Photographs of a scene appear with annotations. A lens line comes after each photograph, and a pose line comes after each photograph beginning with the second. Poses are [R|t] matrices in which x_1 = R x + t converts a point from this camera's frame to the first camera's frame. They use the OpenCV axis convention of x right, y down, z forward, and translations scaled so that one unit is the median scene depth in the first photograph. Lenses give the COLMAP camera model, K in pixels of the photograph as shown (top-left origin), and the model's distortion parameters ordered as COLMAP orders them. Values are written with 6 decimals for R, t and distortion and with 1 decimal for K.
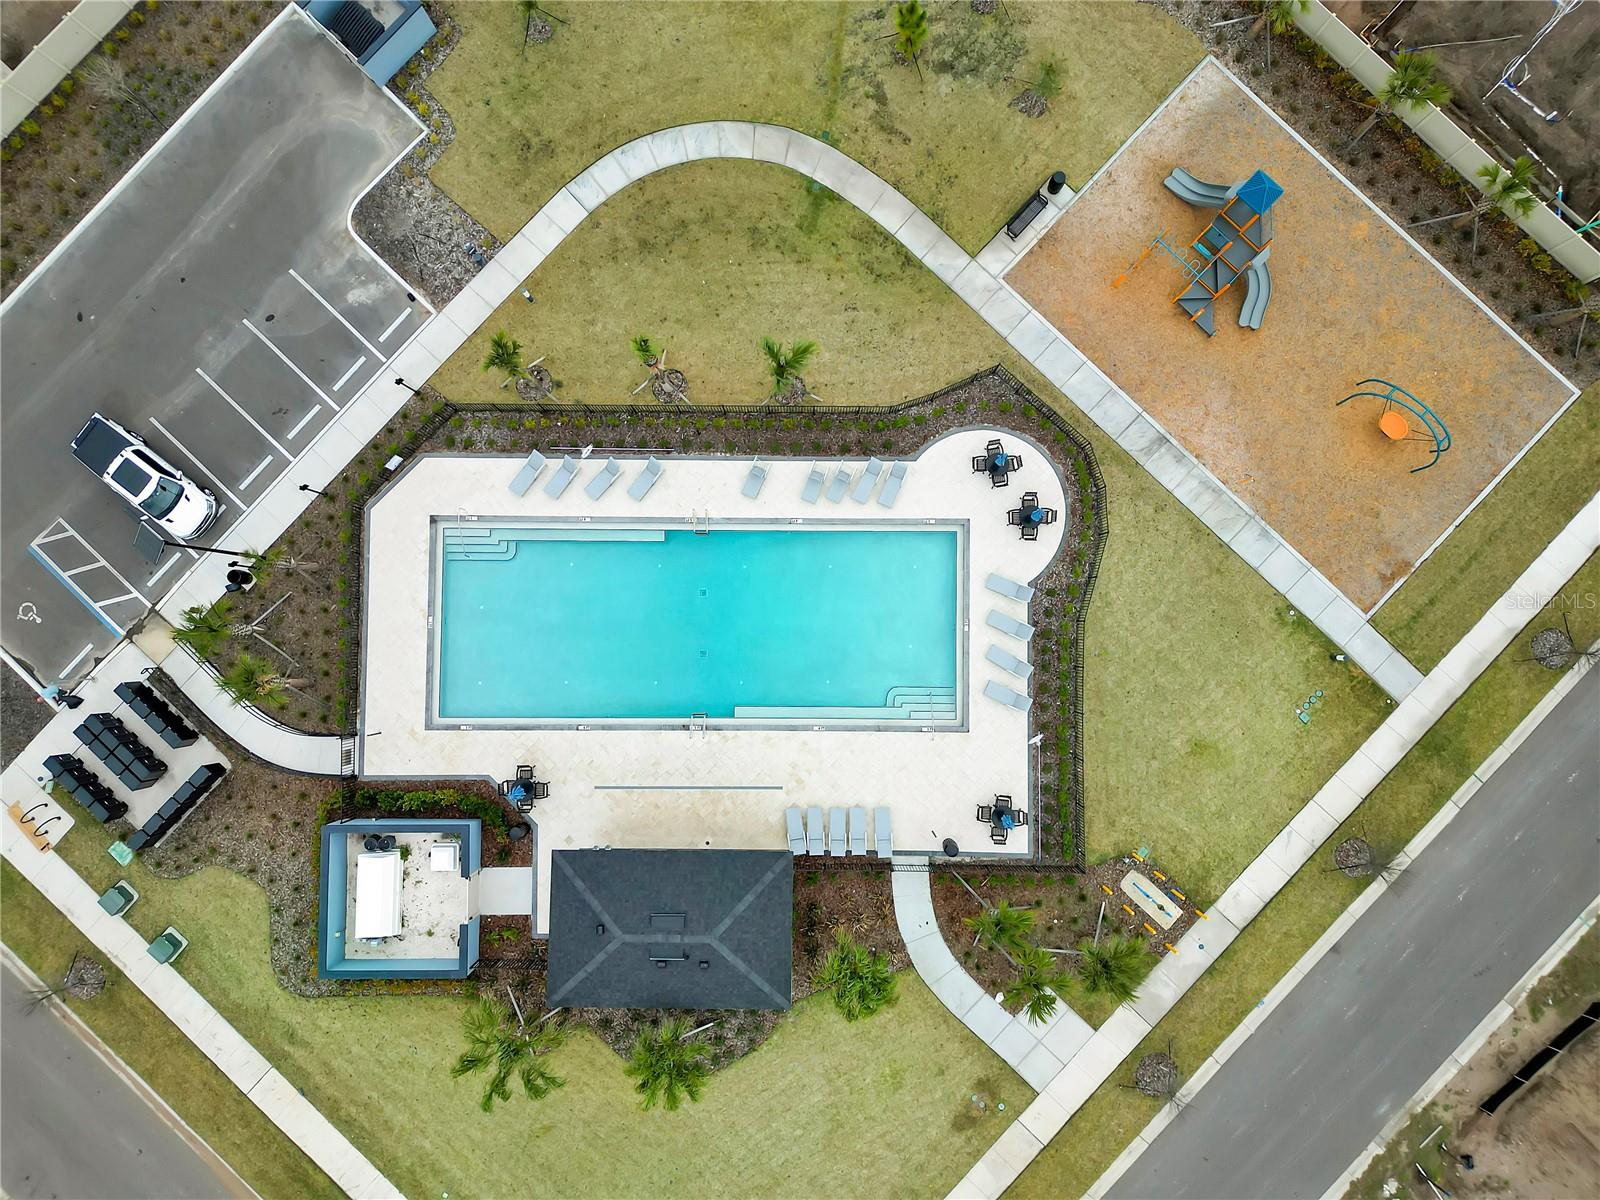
lens RADIAL K [[1116.4, 0, 806.7], [0, 1116.4, 597.4], [0, 0, 1]] dist [0.070774, -0.068877]
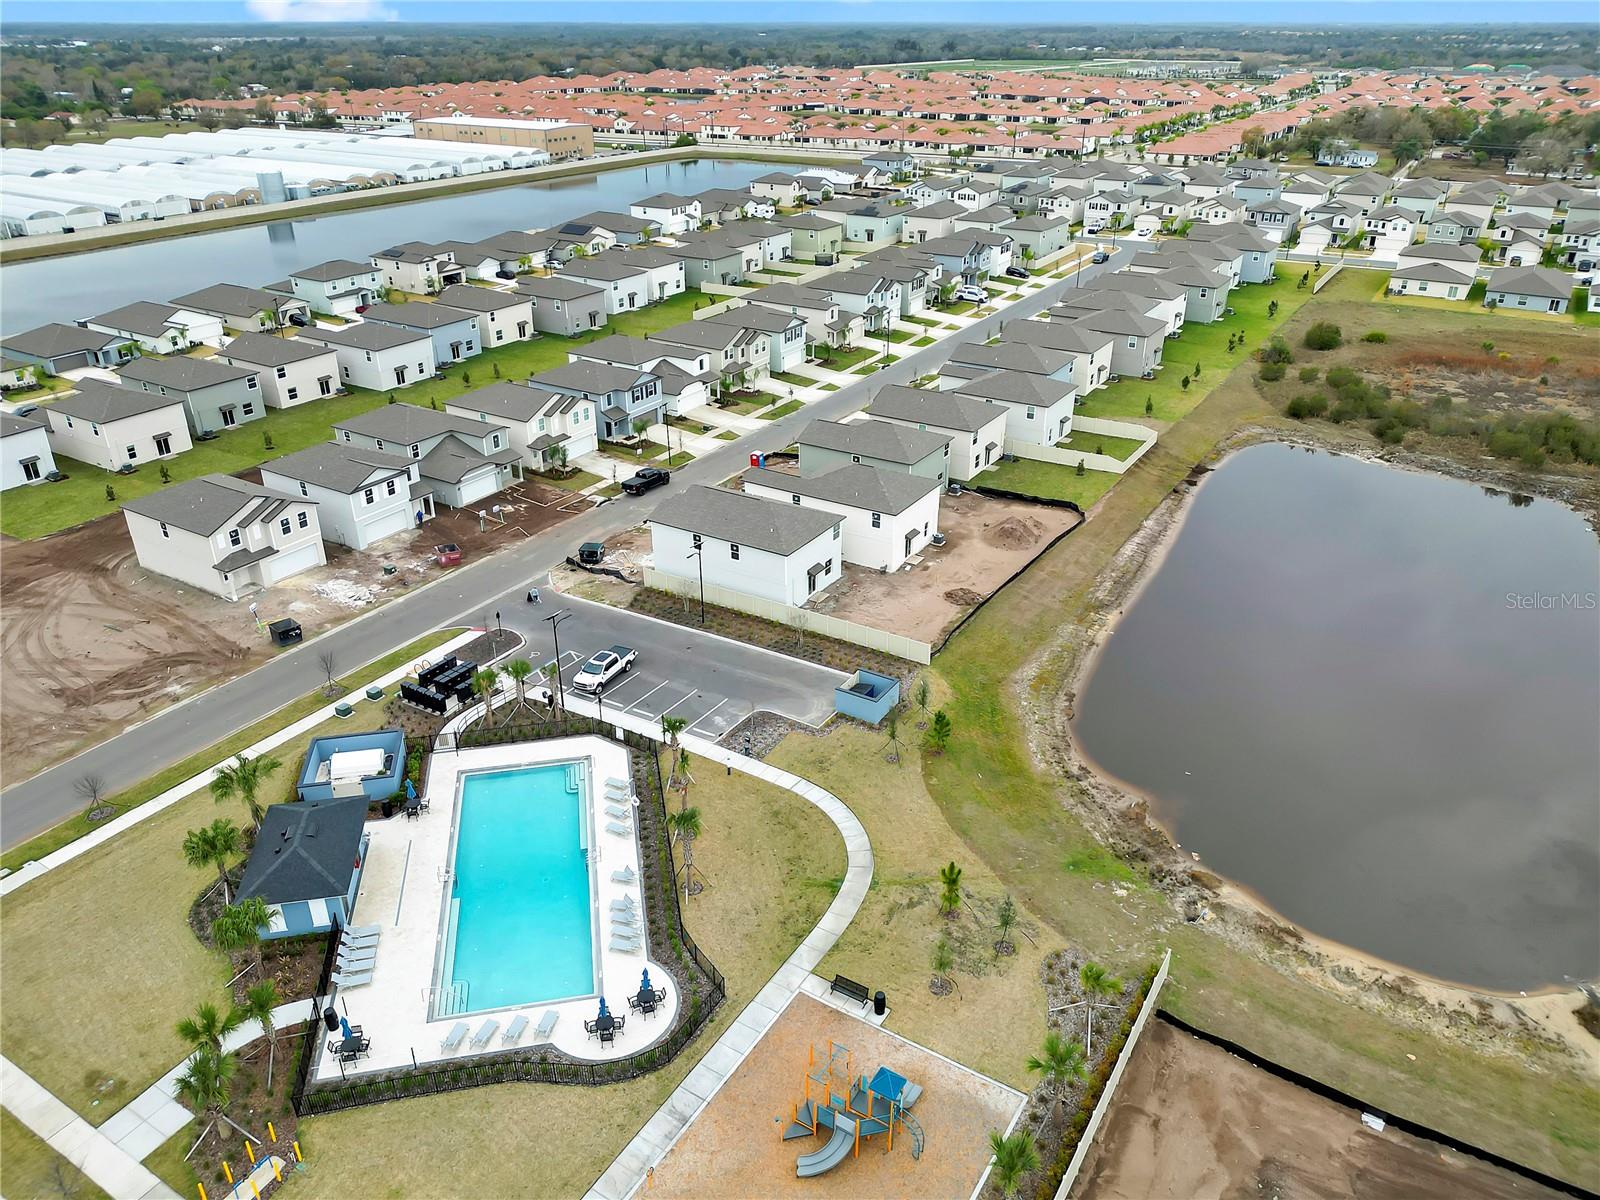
lens RADIAL K [[1116.4, 0, 806.7], [0, 1116.4, 597.4], [0, 0, 1]] dist [0.070774, -0.068877]
pose [[0.208755, 0.455482, -0.865423, 1.081088], [-0.977066, 0.135140, -0.164559, -0.144683], [0.041999, 0.879928, 0.473247, 0.012814]]
